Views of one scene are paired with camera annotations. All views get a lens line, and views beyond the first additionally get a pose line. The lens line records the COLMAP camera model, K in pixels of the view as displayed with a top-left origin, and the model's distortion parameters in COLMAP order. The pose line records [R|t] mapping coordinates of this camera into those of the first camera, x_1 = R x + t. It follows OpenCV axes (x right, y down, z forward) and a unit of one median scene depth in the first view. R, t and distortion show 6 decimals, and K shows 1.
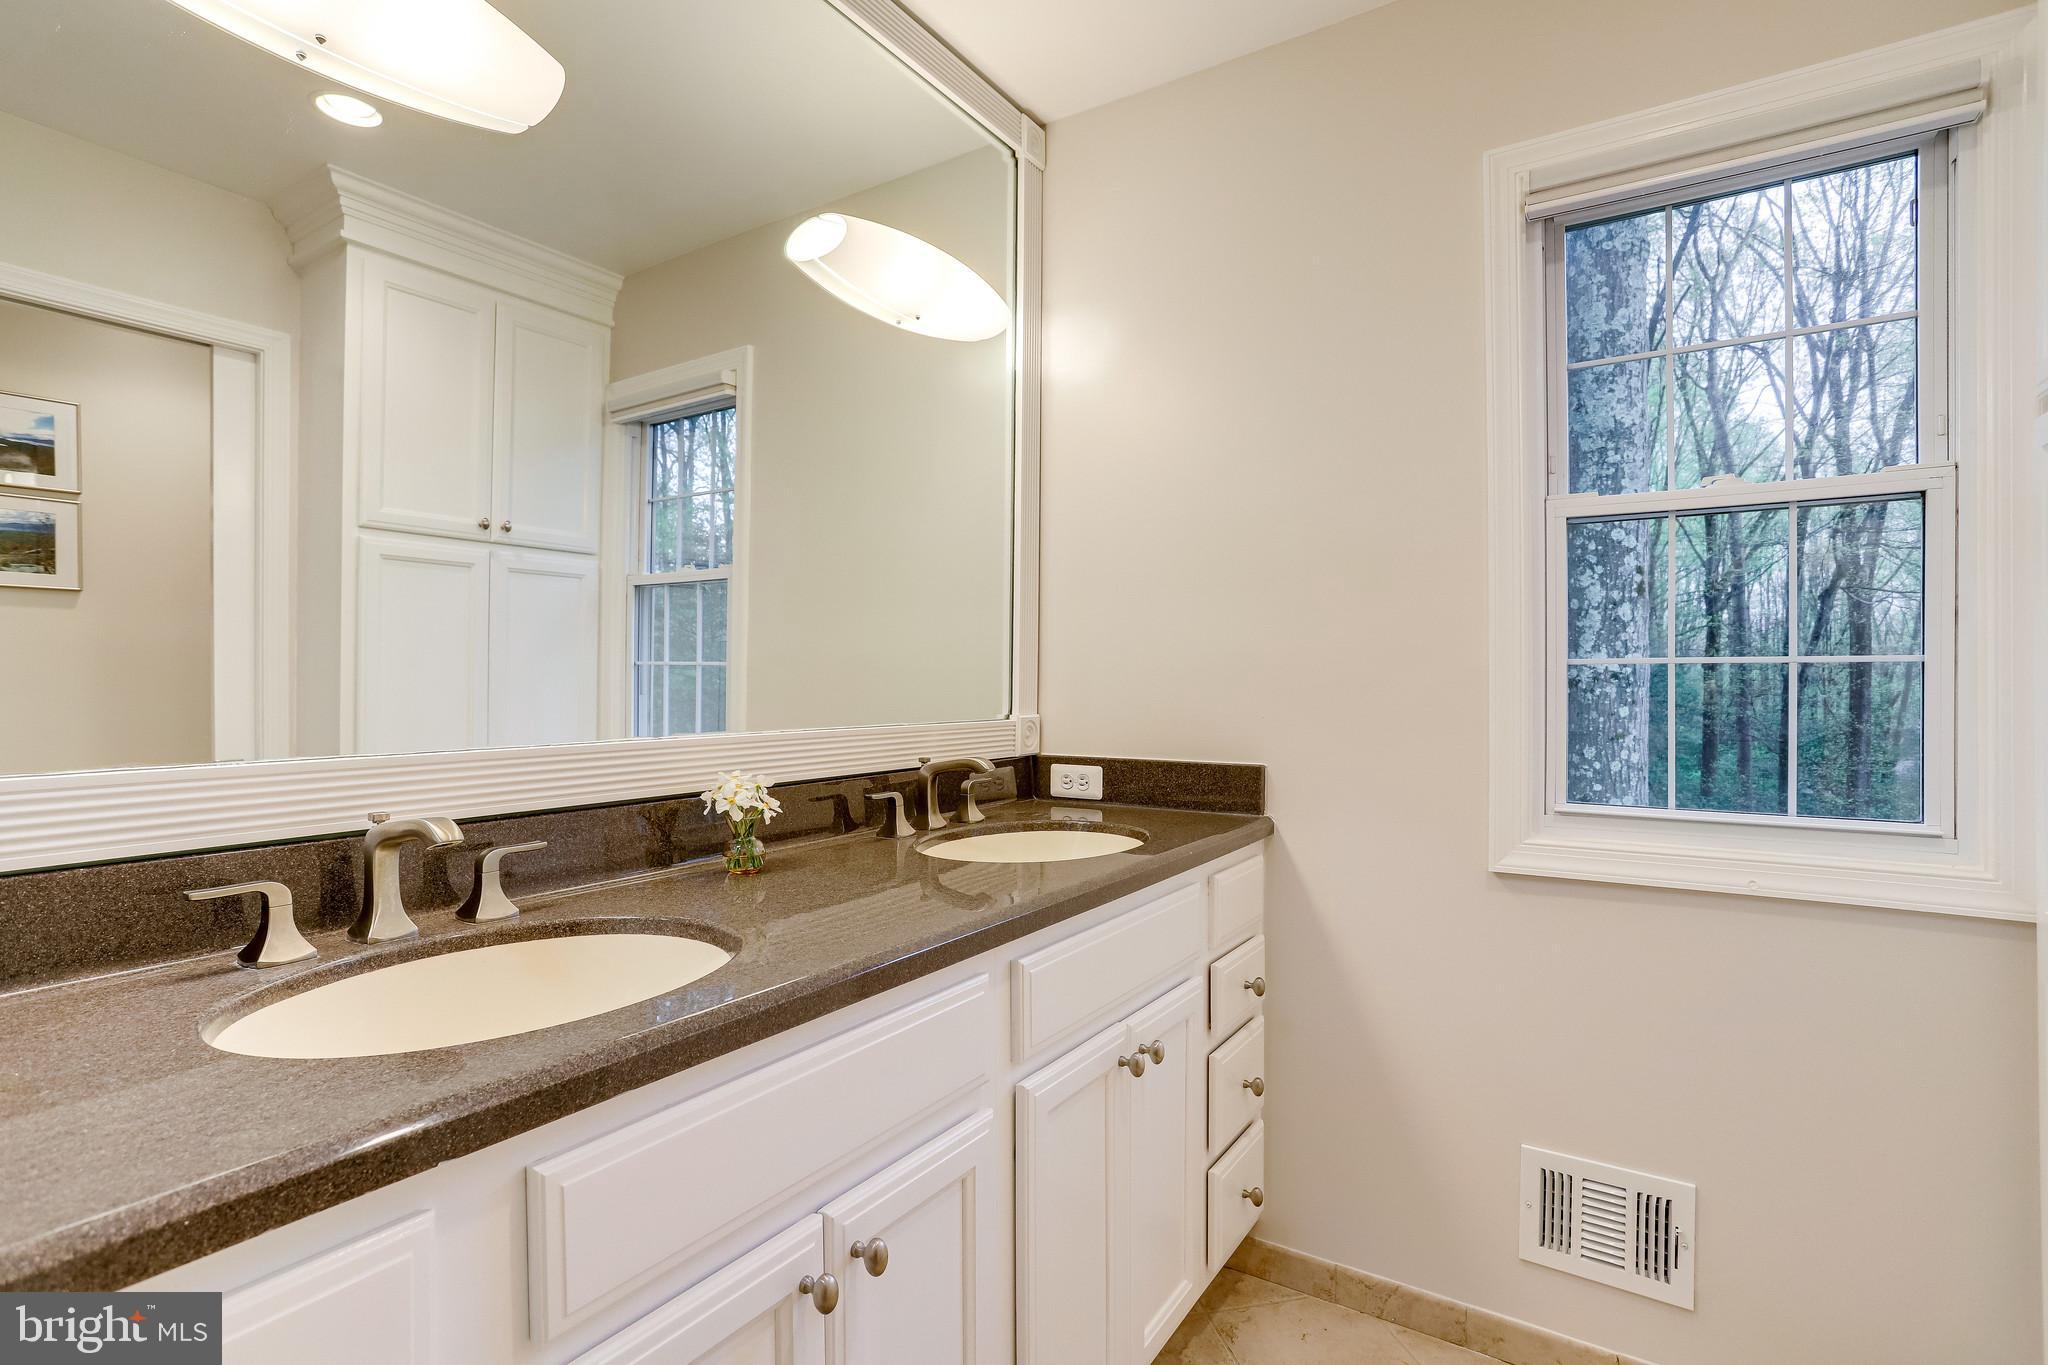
lens RADIAL K [[968.0, 0, 1028.2], [0, 968.0, 685.5], [0, 0, 1]] dist [-0.041693, 0.005799]
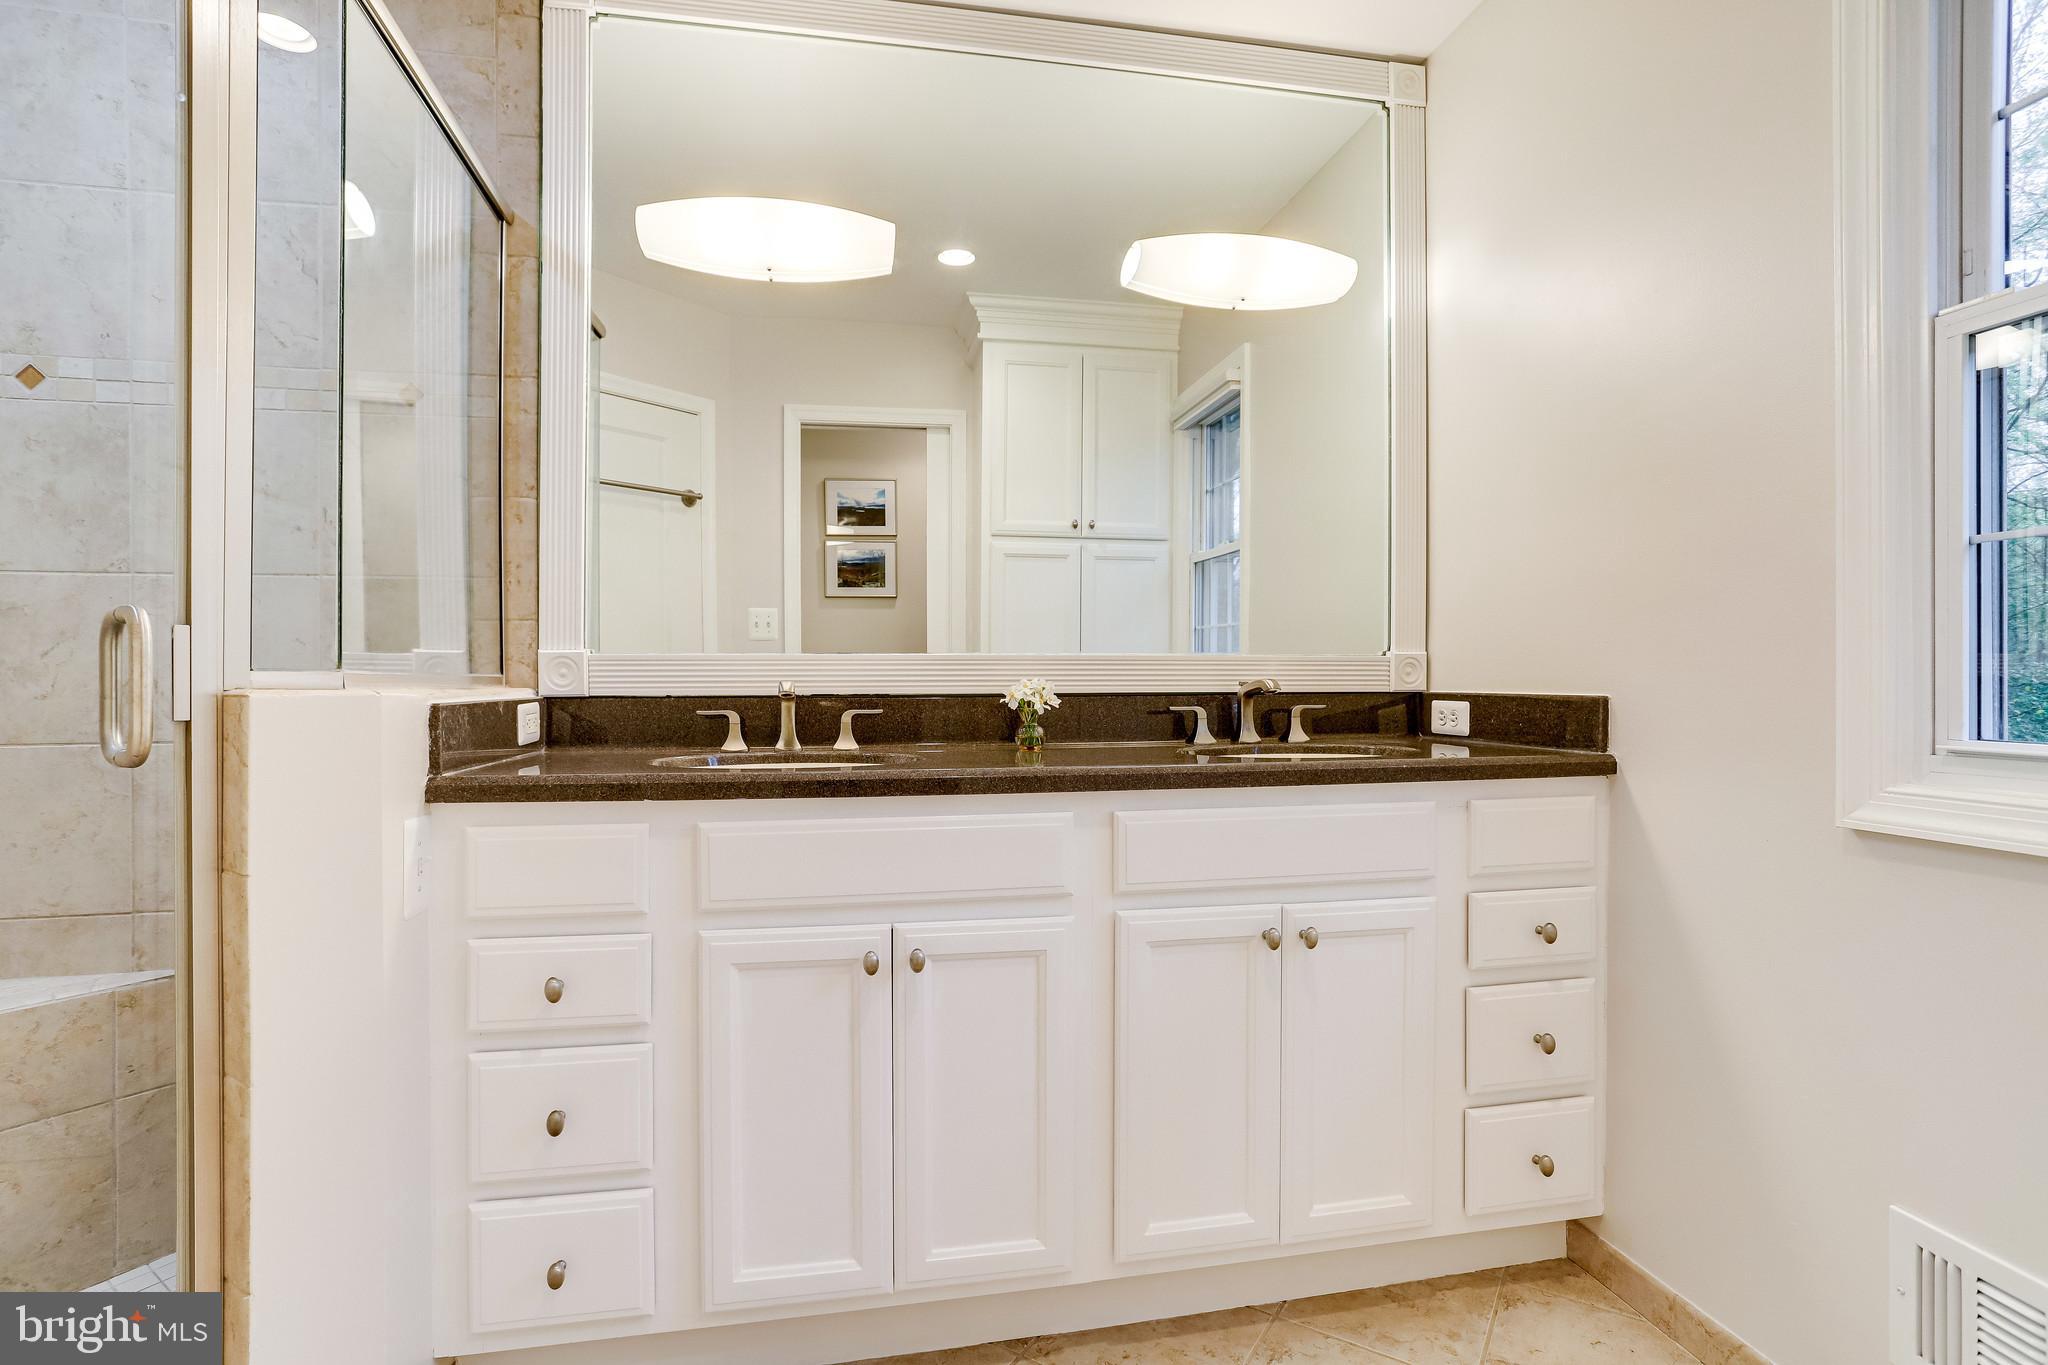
lens RADIAL K [[968.0, 0, 1017.2], [0, 968.0, 676.6], [0, 0, 1]] dist [-0.041693, 0.005799]
pose [[0.691660, -0.004674, -0.722208, 0.455972], [0.003653, 0.999989, -0.002974, 0.060334], [0.722214, -0.000581, 0.691669, 0.013960]]
